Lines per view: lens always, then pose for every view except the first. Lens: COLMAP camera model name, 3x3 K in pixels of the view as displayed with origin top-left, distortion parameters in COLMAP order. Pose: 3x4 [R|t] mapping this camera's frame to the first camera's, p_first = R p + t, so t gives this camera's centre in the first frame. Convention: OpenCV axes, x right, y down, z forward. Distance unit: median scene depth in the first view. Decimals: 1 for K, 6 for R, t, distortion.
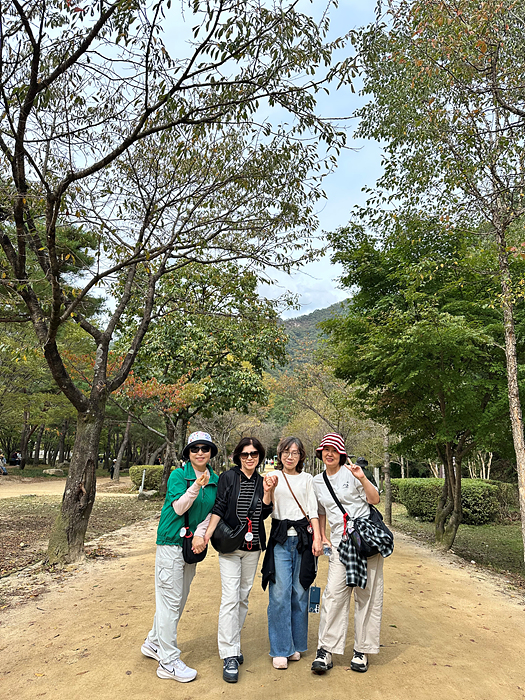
lens RADIAL K [[487.8, 0, 260.3], [0, 487.8, 344.0], [0, 0, 1]] dist [0.004817, -0.004919]
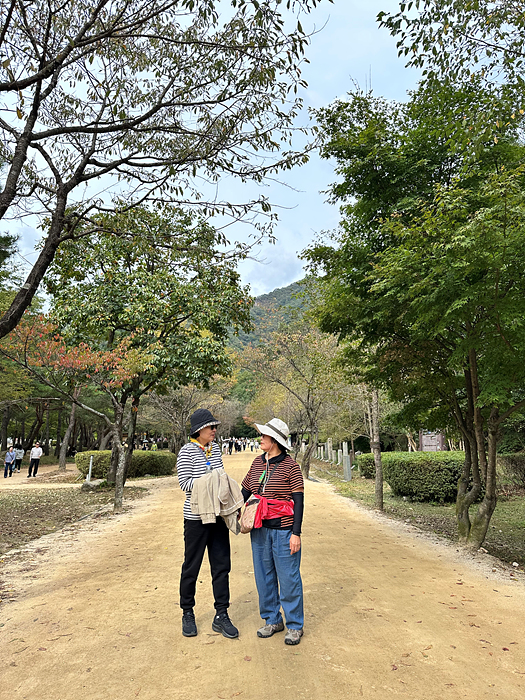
lens RADIAL K [[487.3, 0, 266.6], [0, 487.3, 351.8], [0, 0, 1]] dist [0.000550, -0.004386]
pose [[0.995384, -0.022987, 0.093179, -0.002274], [0.017595, 0.998145, 0.058287, 0.033203], [-0.094346, -0.056378, 0.993942, 0.144684]]
